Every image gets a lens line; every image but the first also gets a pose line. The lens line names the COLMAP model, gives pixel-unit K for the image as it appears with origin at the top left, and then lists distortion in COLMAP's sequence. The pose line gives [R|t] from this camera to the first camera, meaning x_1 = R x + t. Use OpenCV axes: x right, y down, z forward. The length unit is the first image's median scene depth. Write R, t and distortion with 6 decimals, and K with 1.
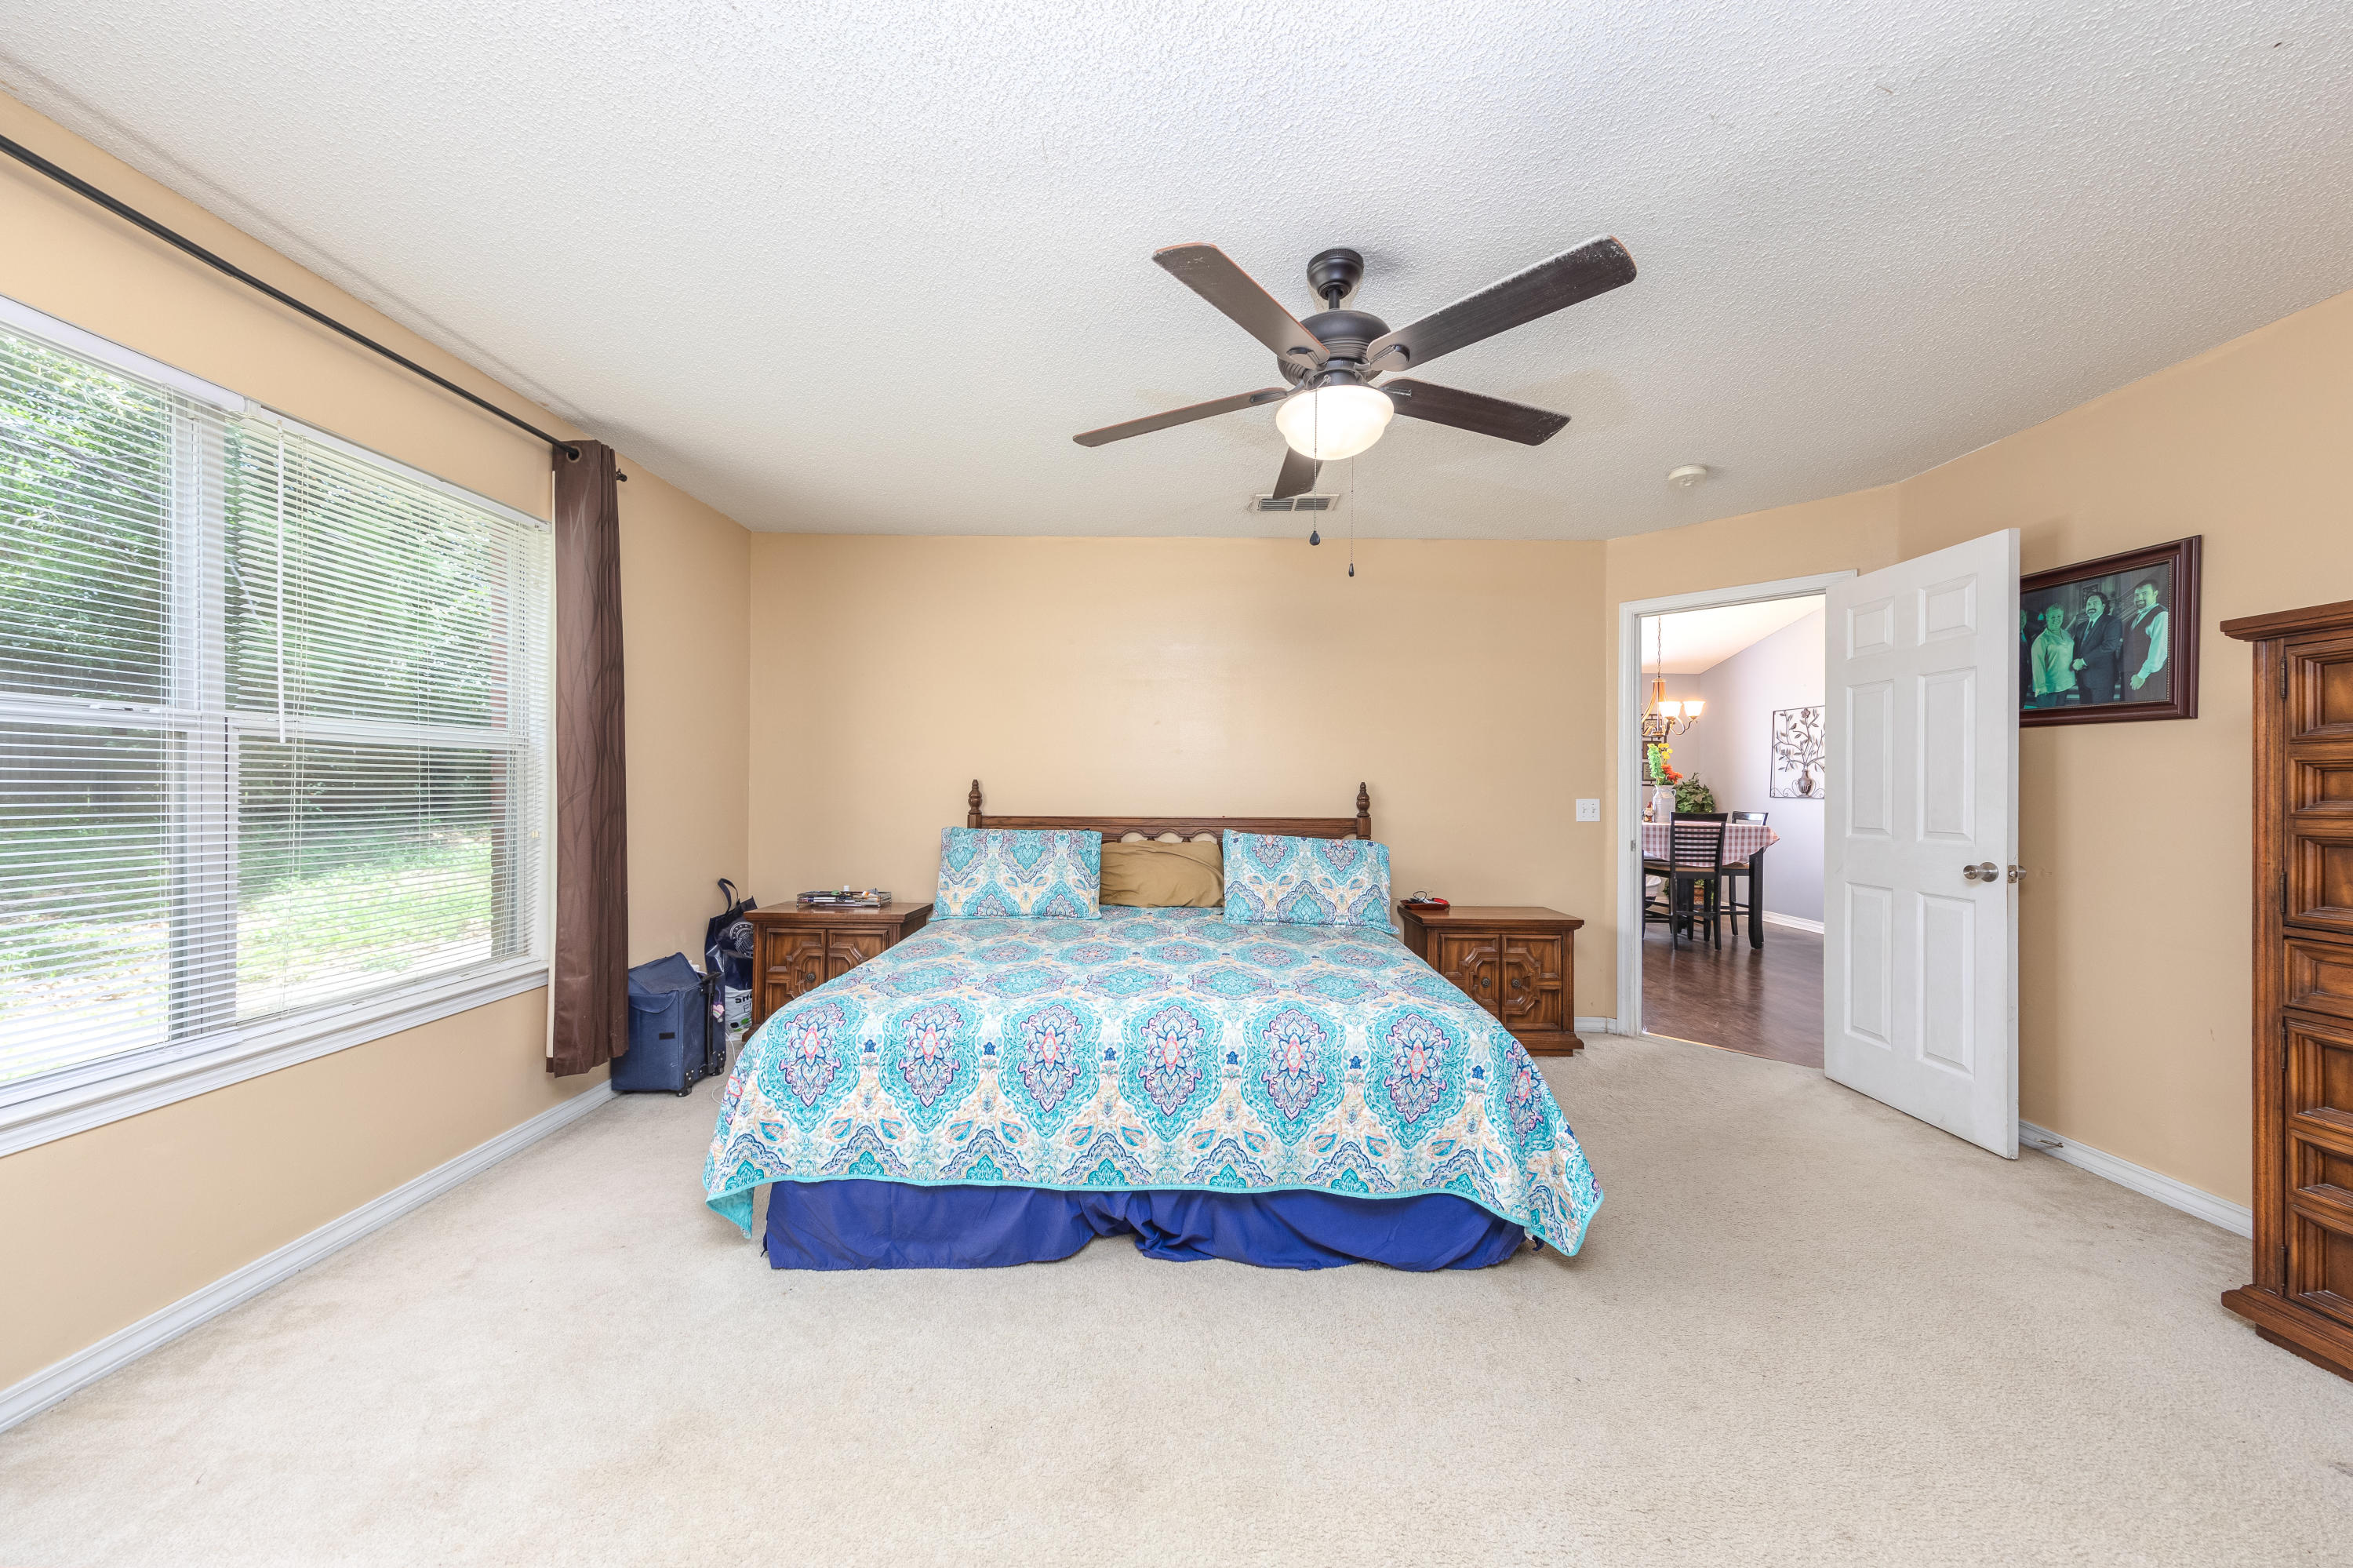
lens RADIAL K [[836.5, 0, 1176.5], [0, 836.5, 784.0], [0, 0, 1]] dist [0.008681, -0.000035]
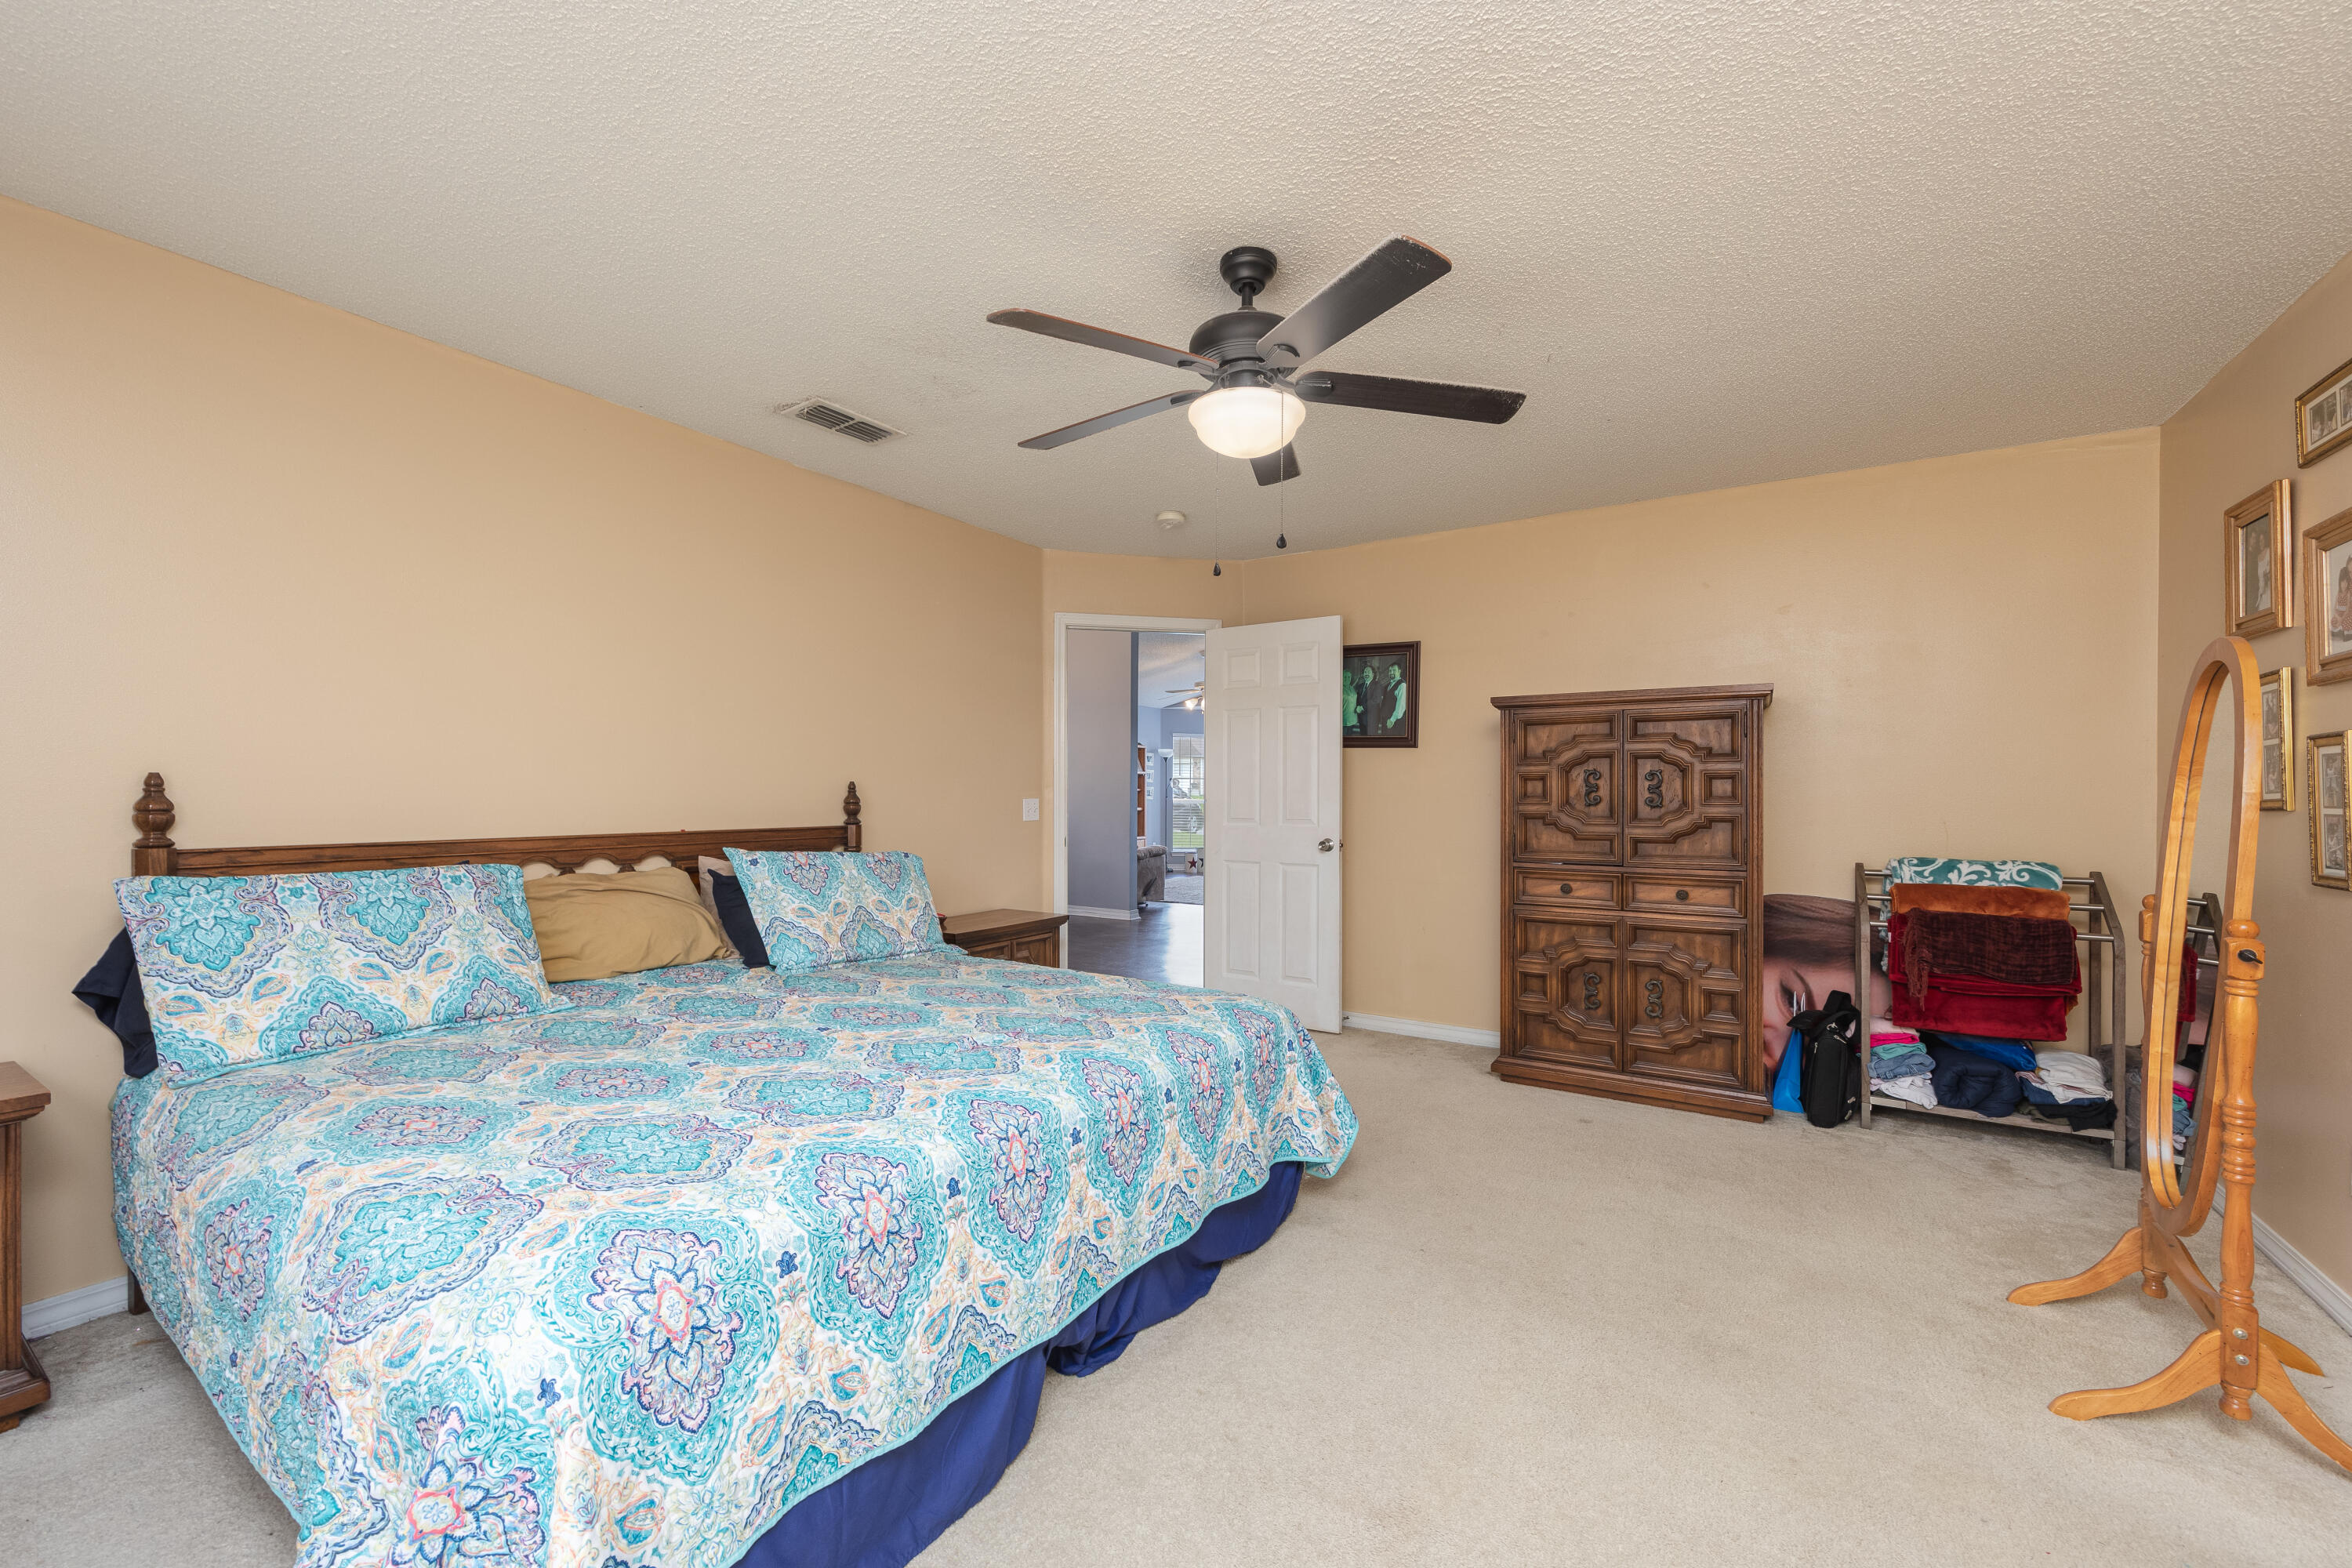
lens RADIAL K [[952.8, 0, 1178.6], [0, 952.8, 796.2], [0, 0, 1]] dist [0.005230, 0.000038]
pose [[0.516043, -0.010169, 0.856502, -0.667798], [-0.005091, 0.999875, 0.014939, -0.005387], [-0.856547, -0.012070, 0.515927, 0.397027]]
